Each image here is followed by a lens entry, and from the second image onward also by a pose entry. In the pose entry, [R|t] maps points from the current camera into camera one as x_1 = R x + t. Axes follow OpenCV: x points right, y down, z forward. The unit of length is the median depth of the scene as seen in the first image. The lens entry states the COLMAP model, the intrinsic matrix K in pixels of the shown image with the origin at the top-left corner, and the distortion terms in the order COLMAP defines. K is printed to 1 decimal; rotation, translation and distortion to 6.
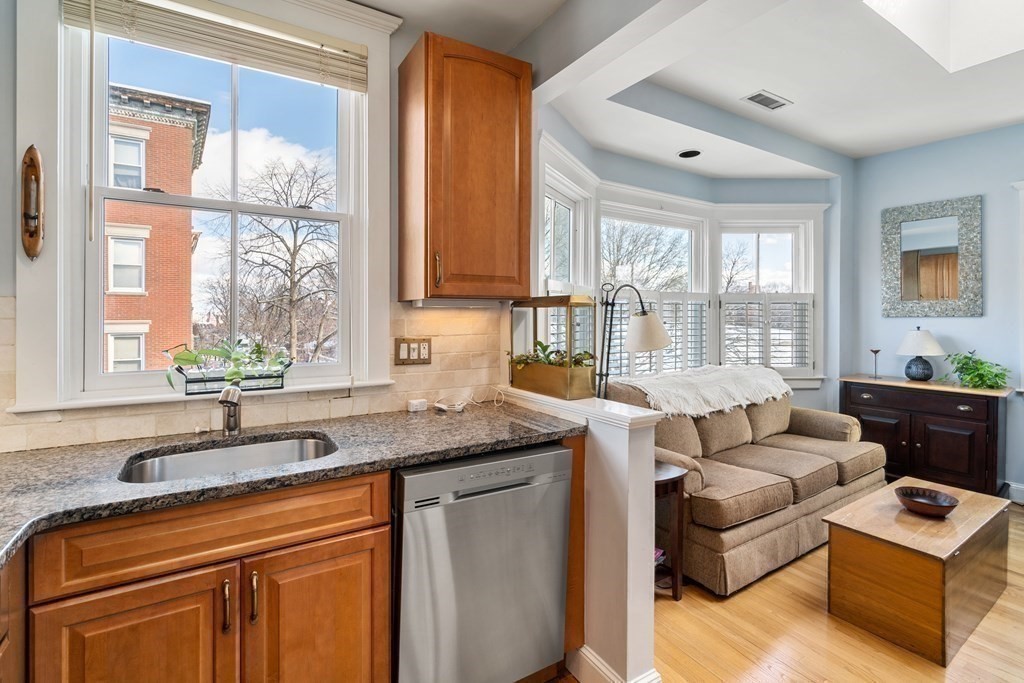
lens RADIAL K [[477.2, 0, 511.3], [0, 477.2, 317.9], [0, 0, 1]] dist [-0.001439, -0.000036]
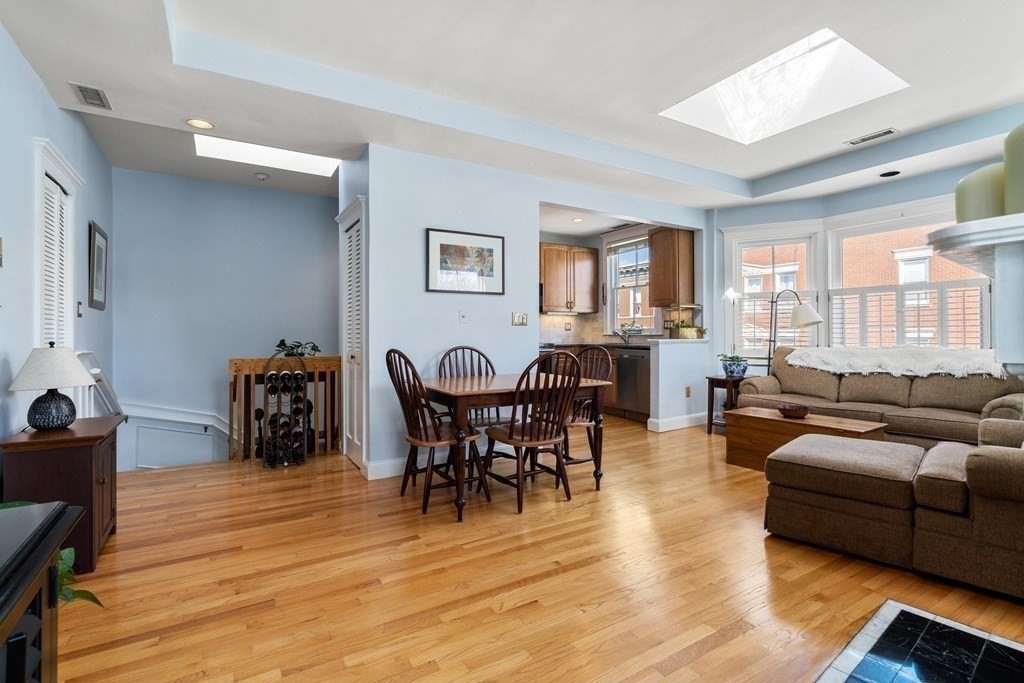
lens RADIAL K [[477.2, 0, 510.3], [0, 477.2, 334.3], [0, 0, 1]] dist [-0.001439, -0.000036]
pose [[0.000920, 0.001166, -0.999999, 1.854271], [0.001398, 0.999998, 0.001167, 0.082424], [0.999999, -0.001399, 0.000918, -0.005288]]
